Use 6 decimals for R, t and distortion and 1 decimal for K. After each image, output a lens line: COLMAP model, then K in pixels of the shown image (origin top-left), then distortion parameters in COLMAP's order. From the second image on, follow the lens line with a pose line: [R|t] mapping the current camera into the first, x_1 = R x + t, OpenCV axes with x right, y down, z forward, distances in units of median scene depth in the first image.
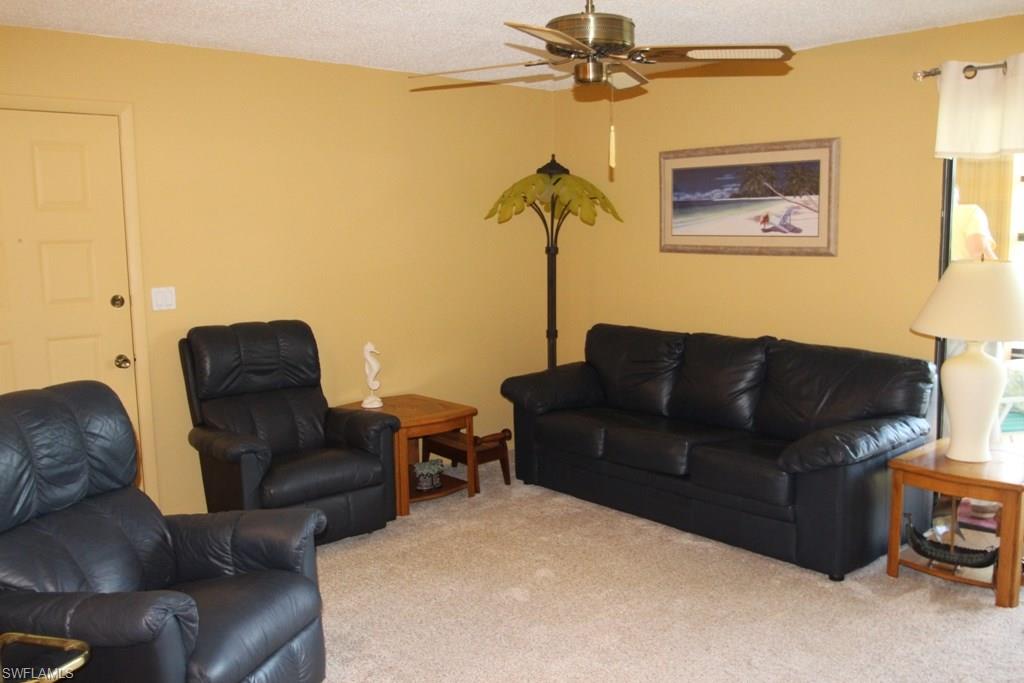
lens RADIAL K [[914.2, 0, 512.0], [0, 914.2, 341.5], [0, 0, 1]] dist [0.005069, 0.004051]
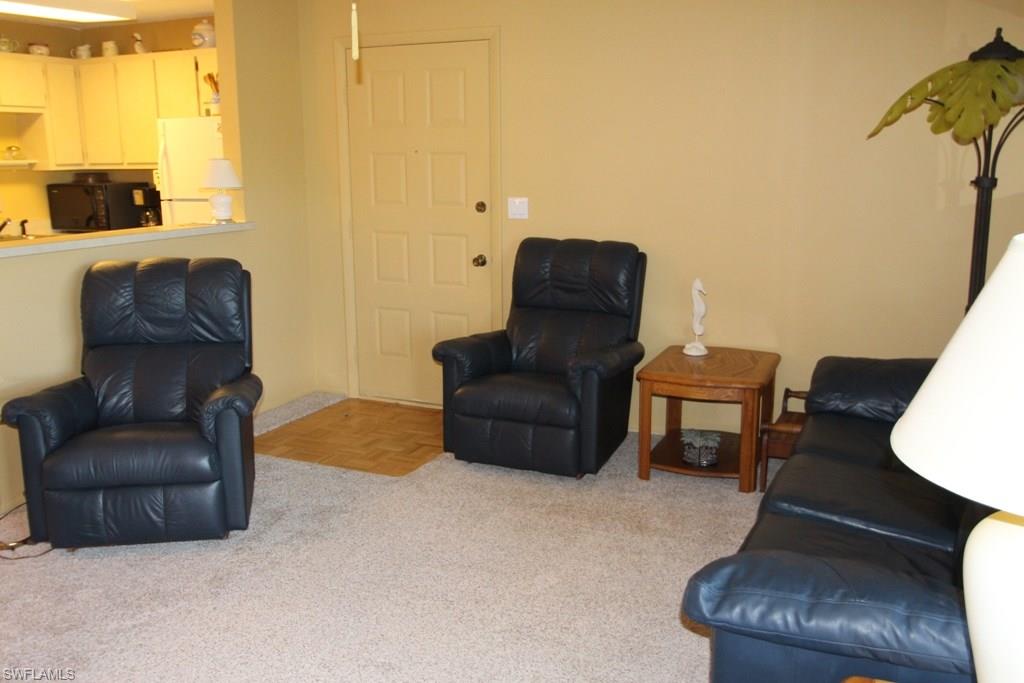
lens RADIAL K [[876.3, 0, 512.0], [0, 876.3, 341.5], [0, 0, 1]] dist [-0.014662, -0.010382]
pose [[0.452107, 0.204861, -0.868119, 0.516402], [-0.115869, 0.978510, 0.170567, -0.064983], [0.884406, 0.023473, 0.466128, 0.489988]]
